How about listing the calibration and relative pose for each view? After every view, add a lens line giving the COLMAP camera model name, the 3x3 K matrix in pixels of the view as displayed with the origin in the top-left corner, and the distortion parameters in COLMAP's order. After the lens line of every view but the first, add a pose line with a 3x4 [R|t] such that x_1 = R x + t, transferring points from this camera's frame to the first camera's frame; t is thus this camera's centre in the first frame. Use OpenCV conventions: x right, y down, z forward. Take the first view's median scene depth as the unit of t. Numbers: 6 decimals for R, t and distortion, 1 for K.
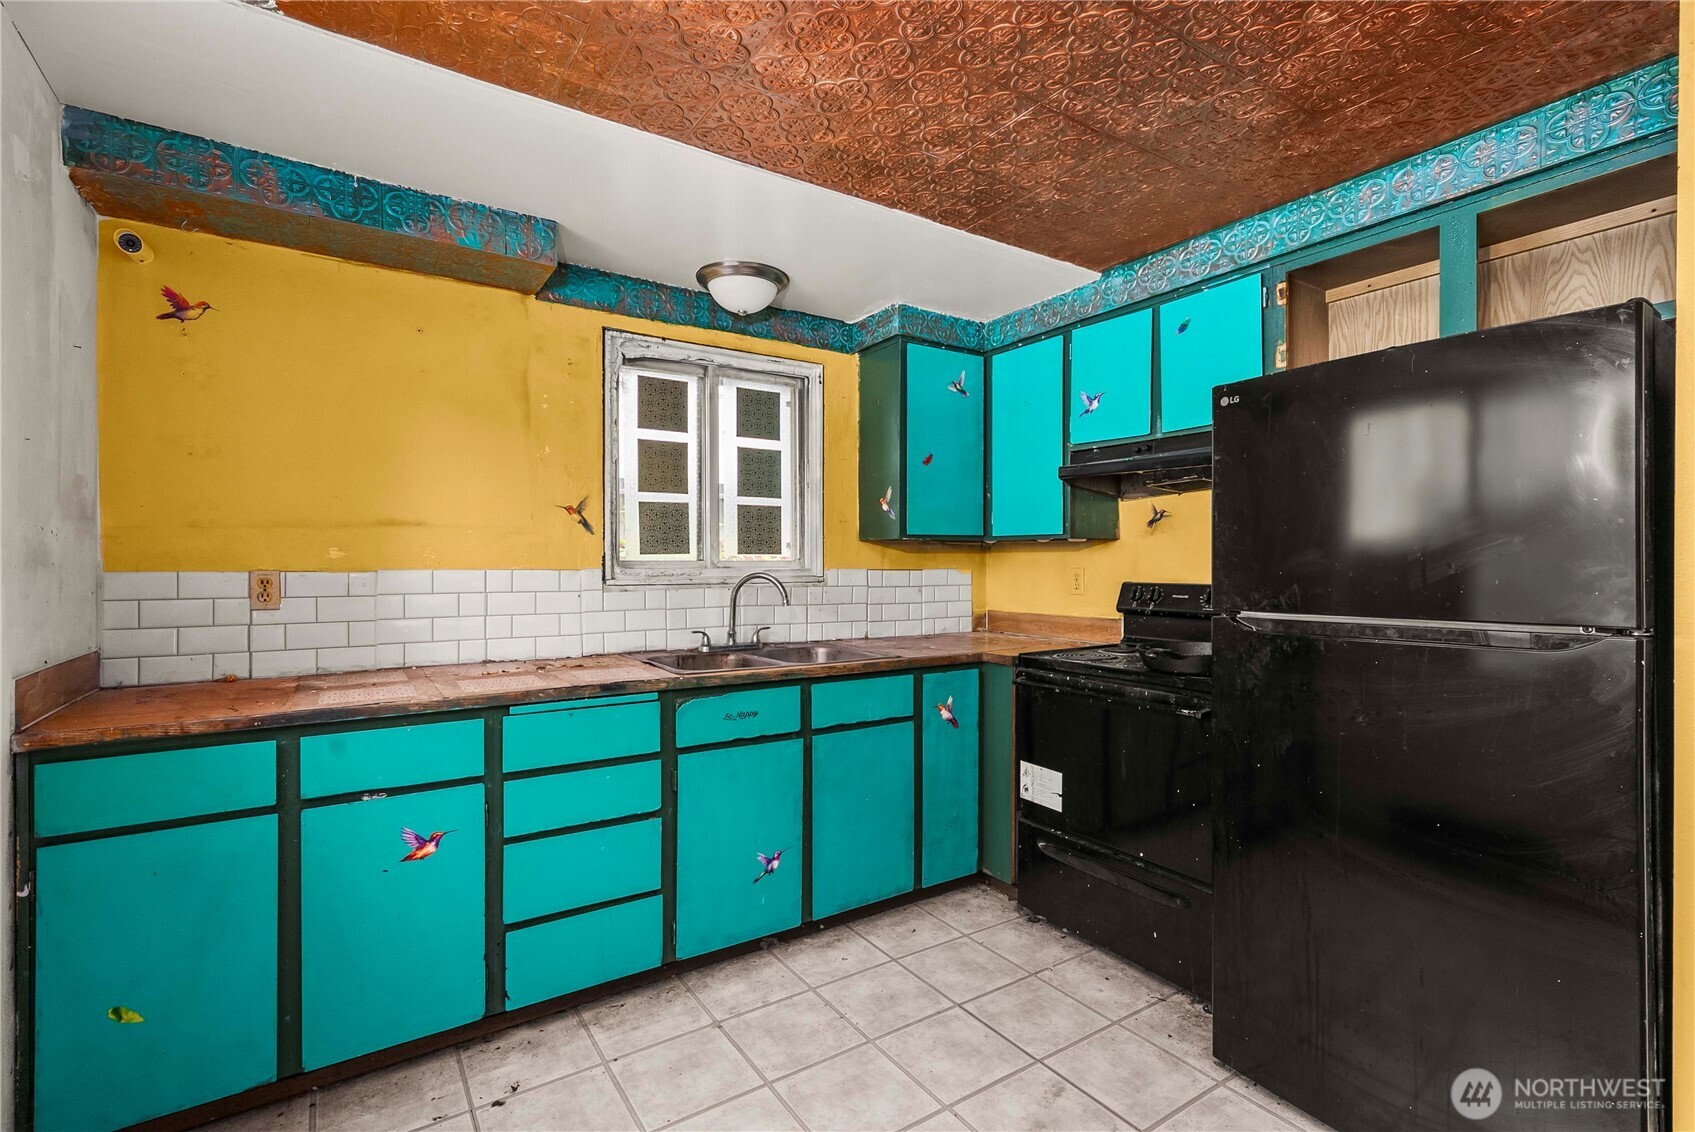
lens RADIAL K [[772.4, 0, 847.5], [0, 772.4, 566.0], [0, 0, 1]] dist [0.000602, 0.000022]
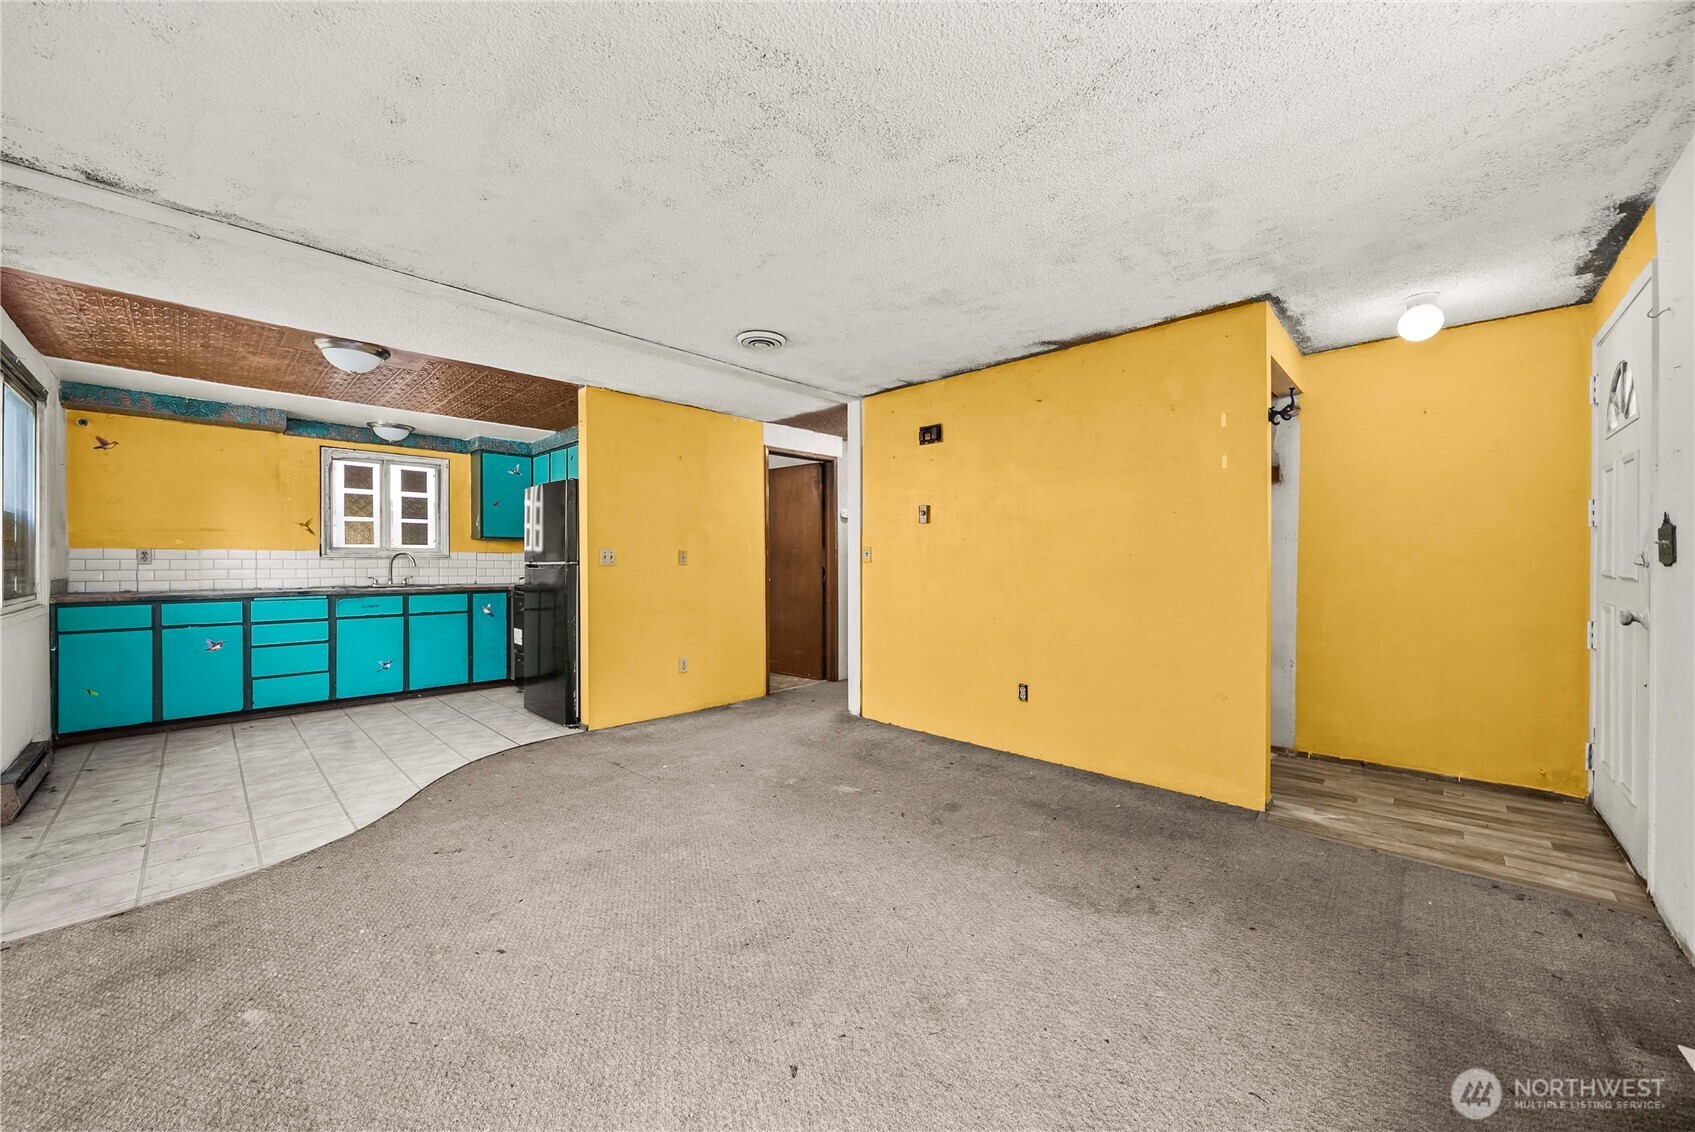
lens RADIAL K [[617.9, 0, 847.1], [0, 617.9, 564.1], [0, 0, 1]] dist [-0.002445, -0.000405]
pose [[0.975624, -0.000334, 0.219448, 0.867103], [-0.000026, 0.999999, 0.001640, 0.045102], [-0.219449, -0.001606, 0.975623, -1.217750]]
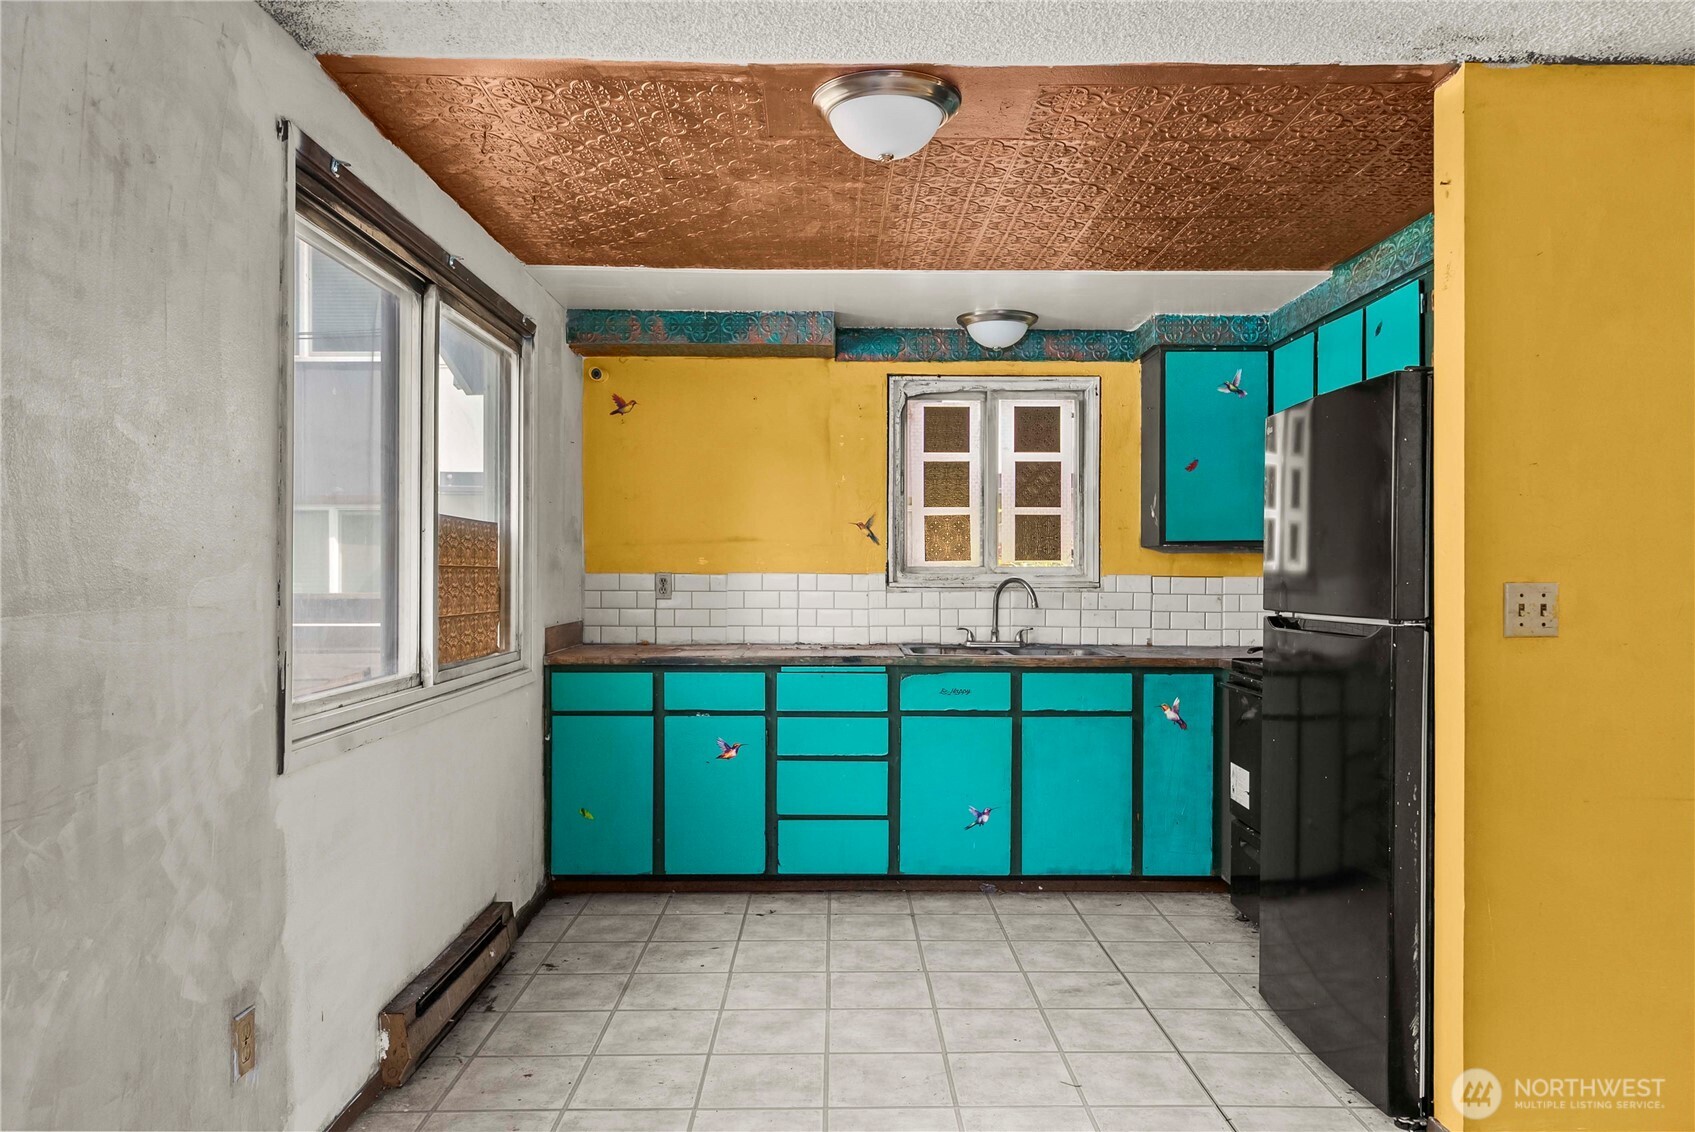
lens RADIAL K [[1136.7, 0, 846.4], [0, 1136.7, 579.2], [0, 0, 1]] dist [-0.024466, -0.000831]
pose [[0.837377, 0.007482, -0.546574, 0.642694], [-0.005436, 0.999971, 0.005361, 0.003792], [0.546598, -0.001518, 0.837393, -0.560894]]
